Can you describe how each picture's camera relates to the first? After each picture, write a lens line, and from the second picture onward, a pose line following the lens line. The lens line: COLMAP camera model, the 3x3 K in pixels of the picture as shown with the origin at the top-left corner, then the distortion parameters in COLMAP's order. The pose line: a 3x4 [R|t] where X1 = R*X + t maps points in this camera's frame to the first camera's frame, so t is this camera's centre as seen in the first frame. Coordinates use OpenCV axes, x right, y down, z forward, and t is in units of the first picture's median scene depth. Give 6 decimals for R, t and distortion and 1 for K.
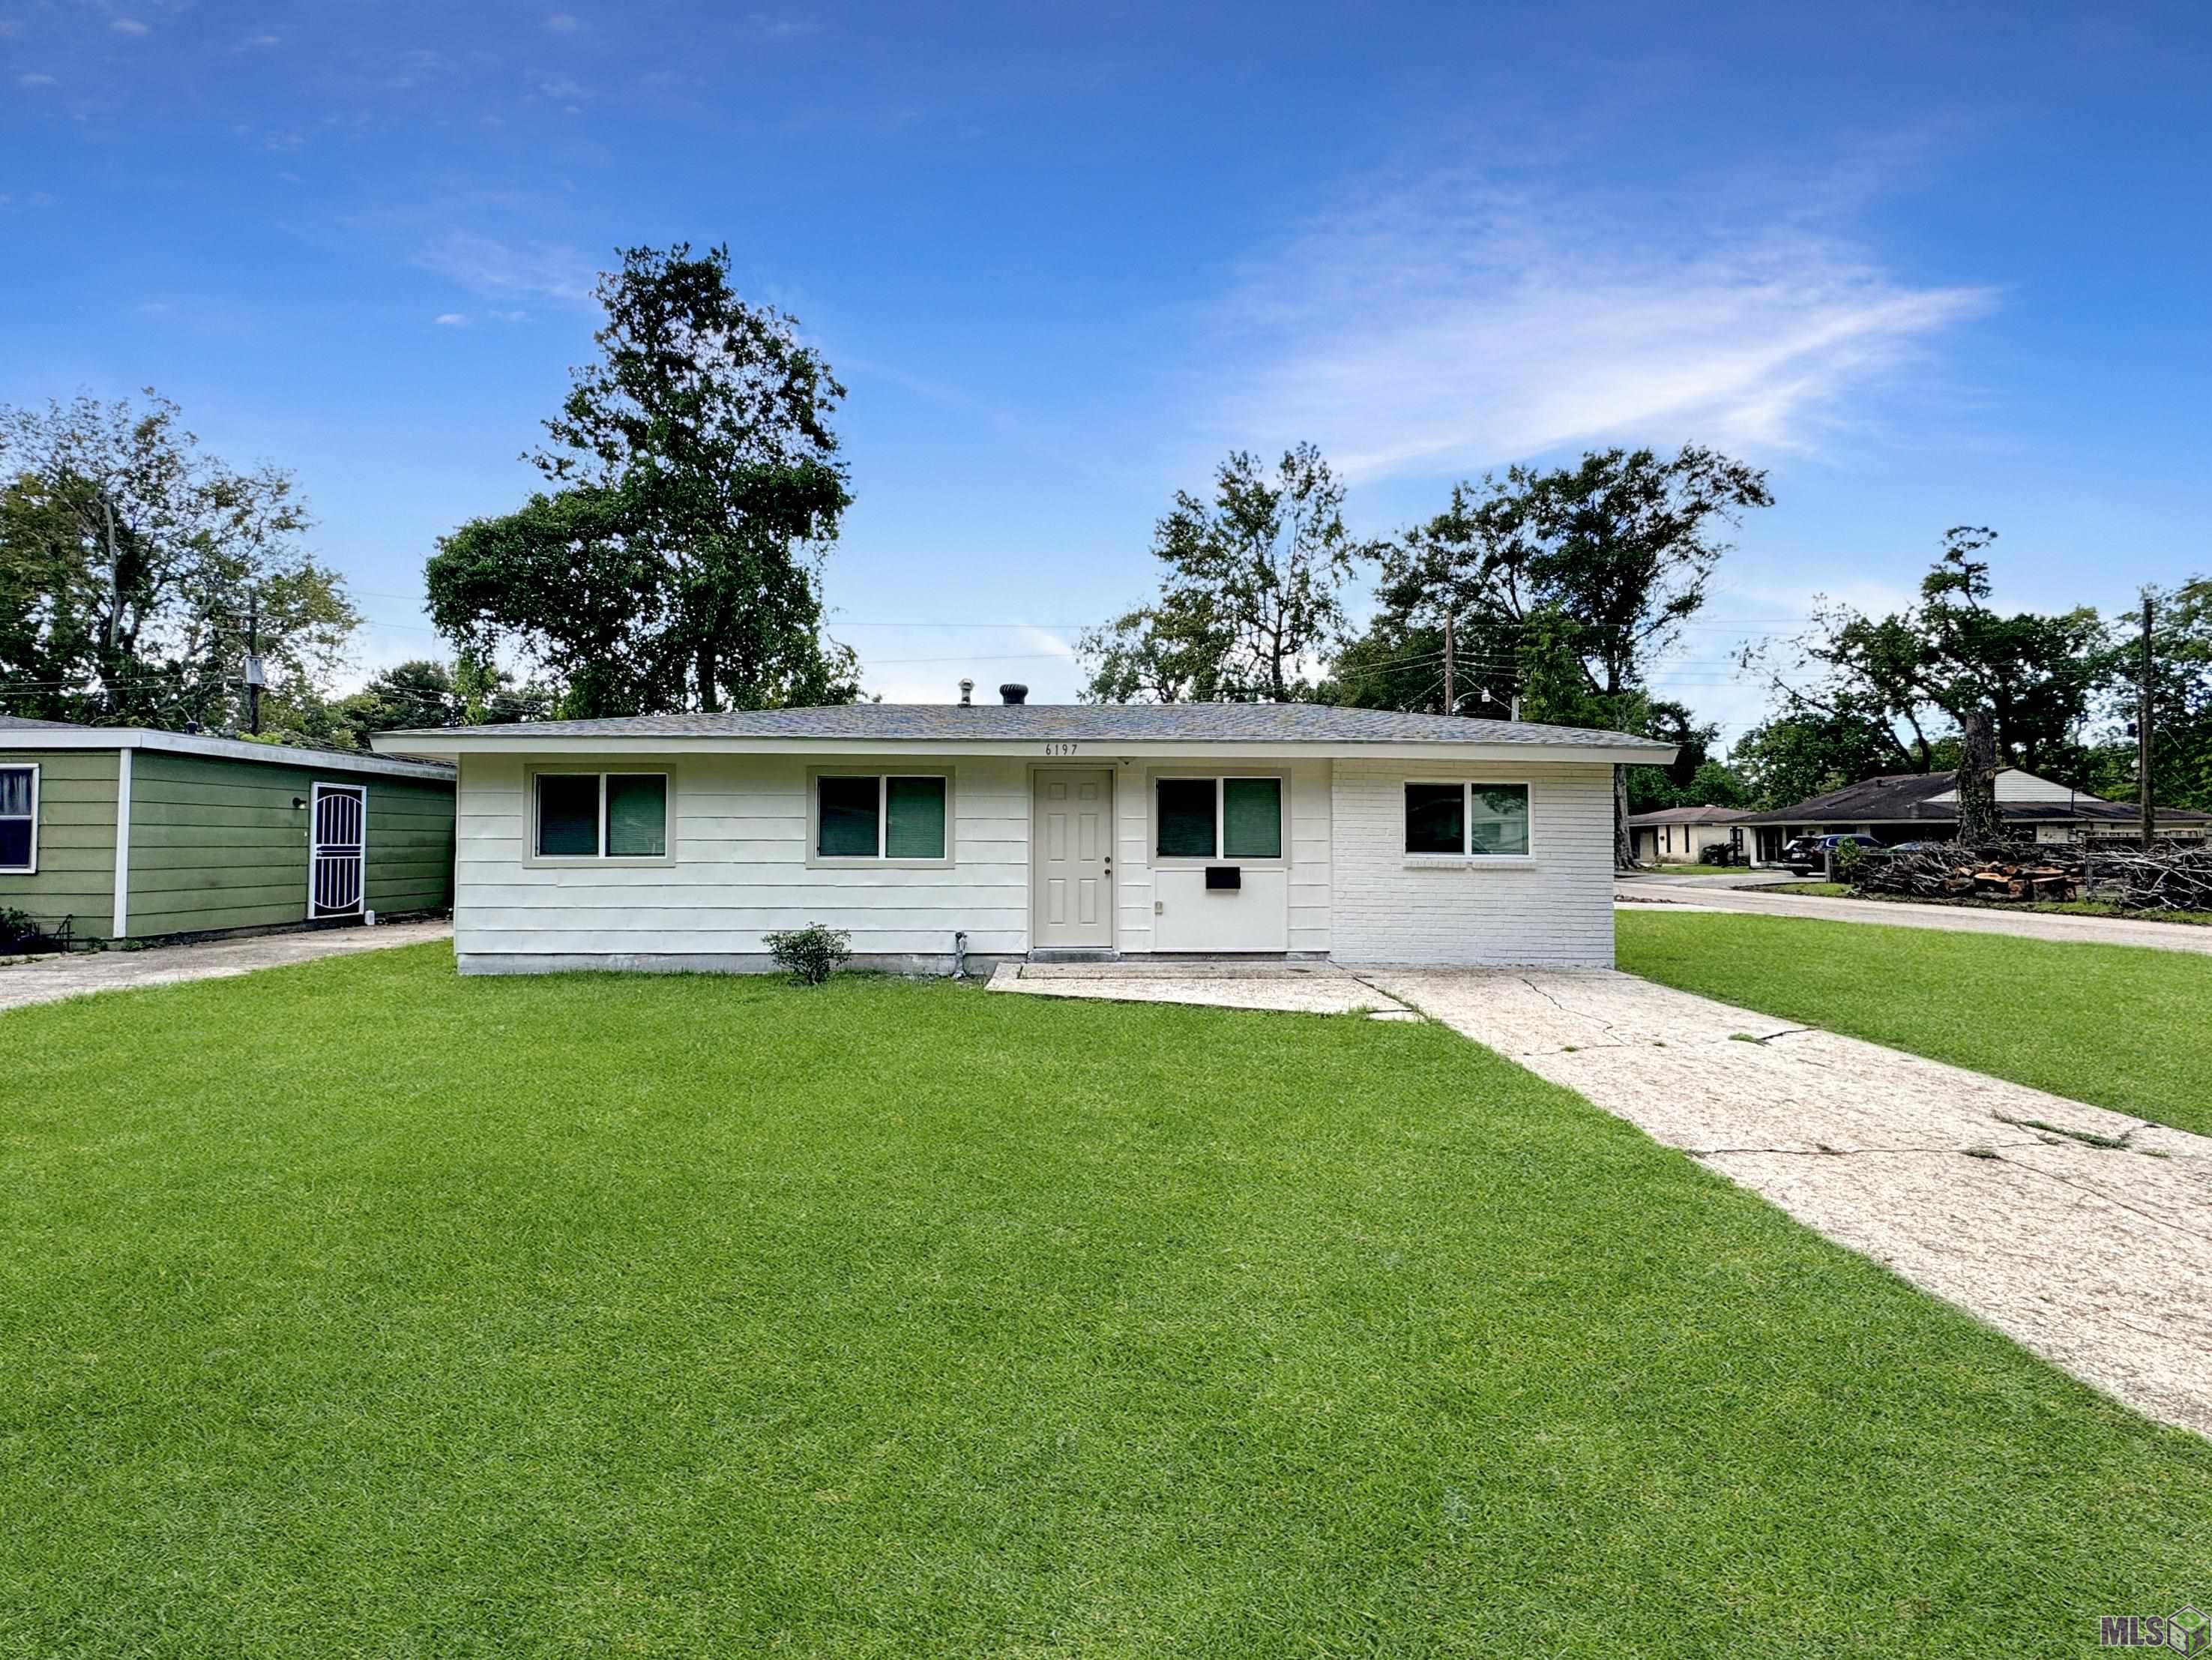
lens RADIAL K [[921.3, 0, 1102.3], [0, 921.3, 843.3], [0, 0, 1]] dist [-0.002527, 0.001074]
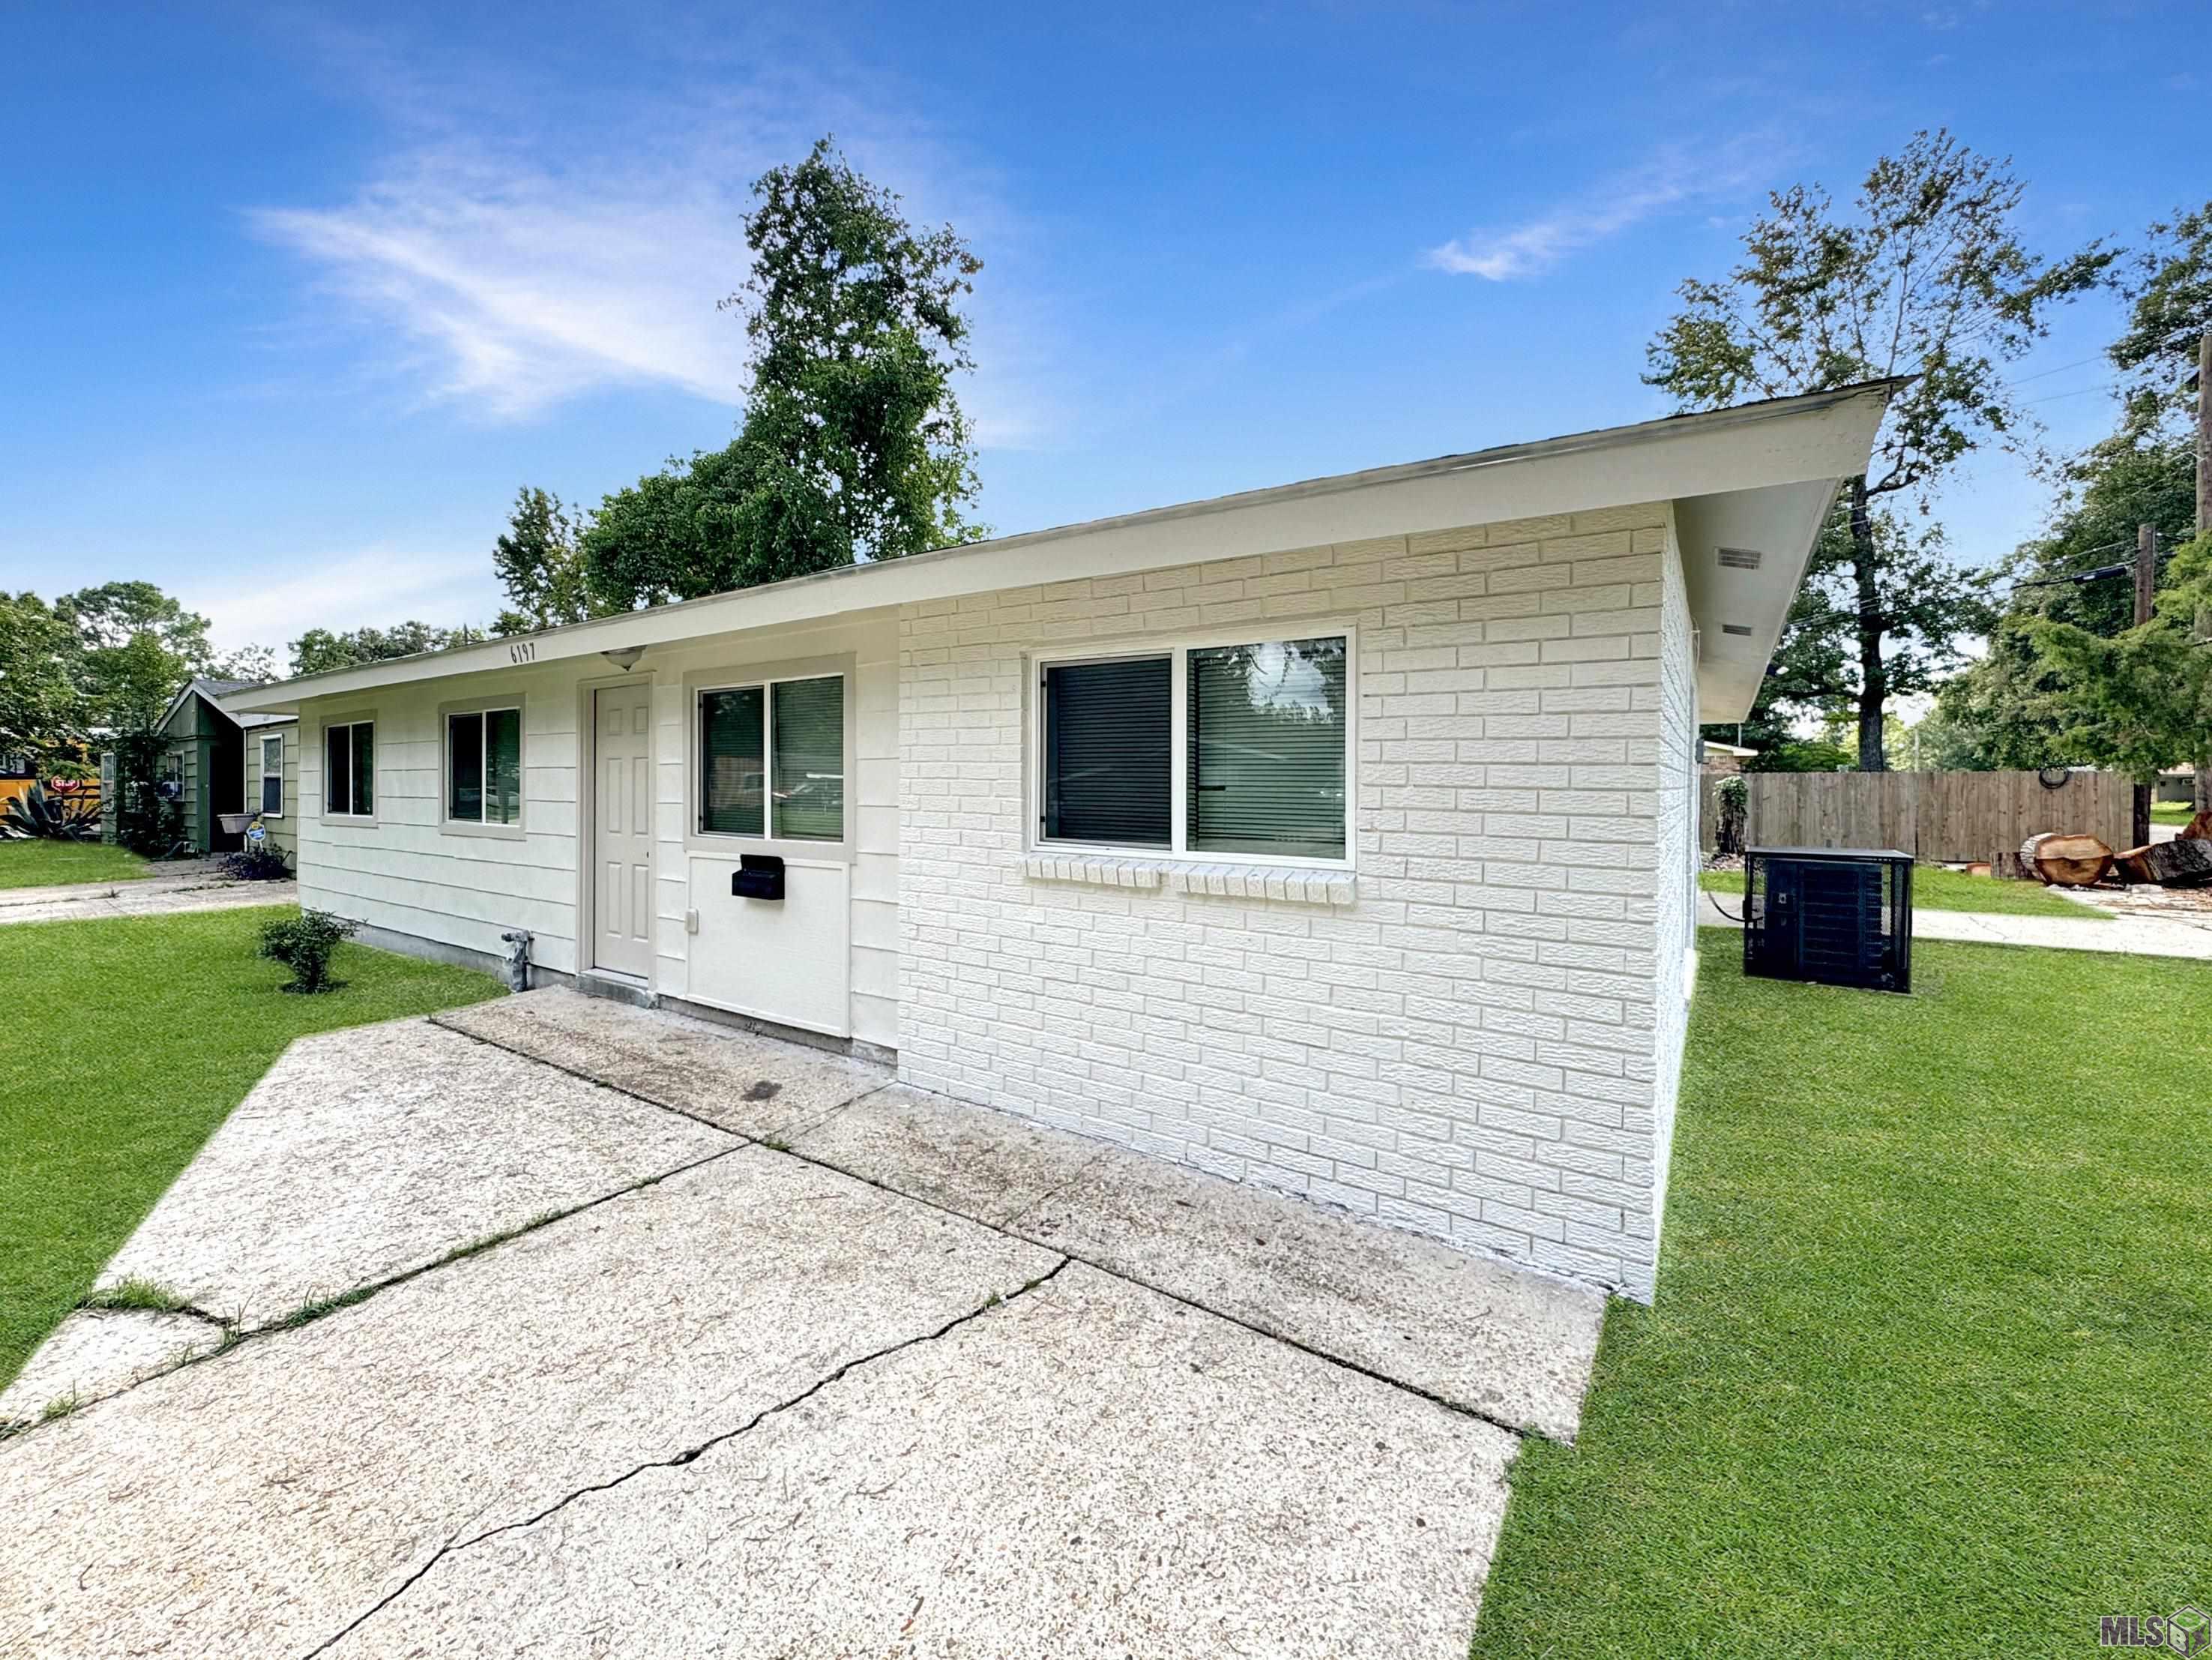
lens RADIAL K [[921.3, 0, 1067.4], [0, 921.3, 820.2], [0, 0, 1]] dist [-0.002527, 0.001074]
pose [[0.802235, 0.021363, -0.596626, 0.573446], [-0.000378, 0.999378, 0.035276, -0.012292], [0.597008, -0.028074, 0.801744, 0.686500]]
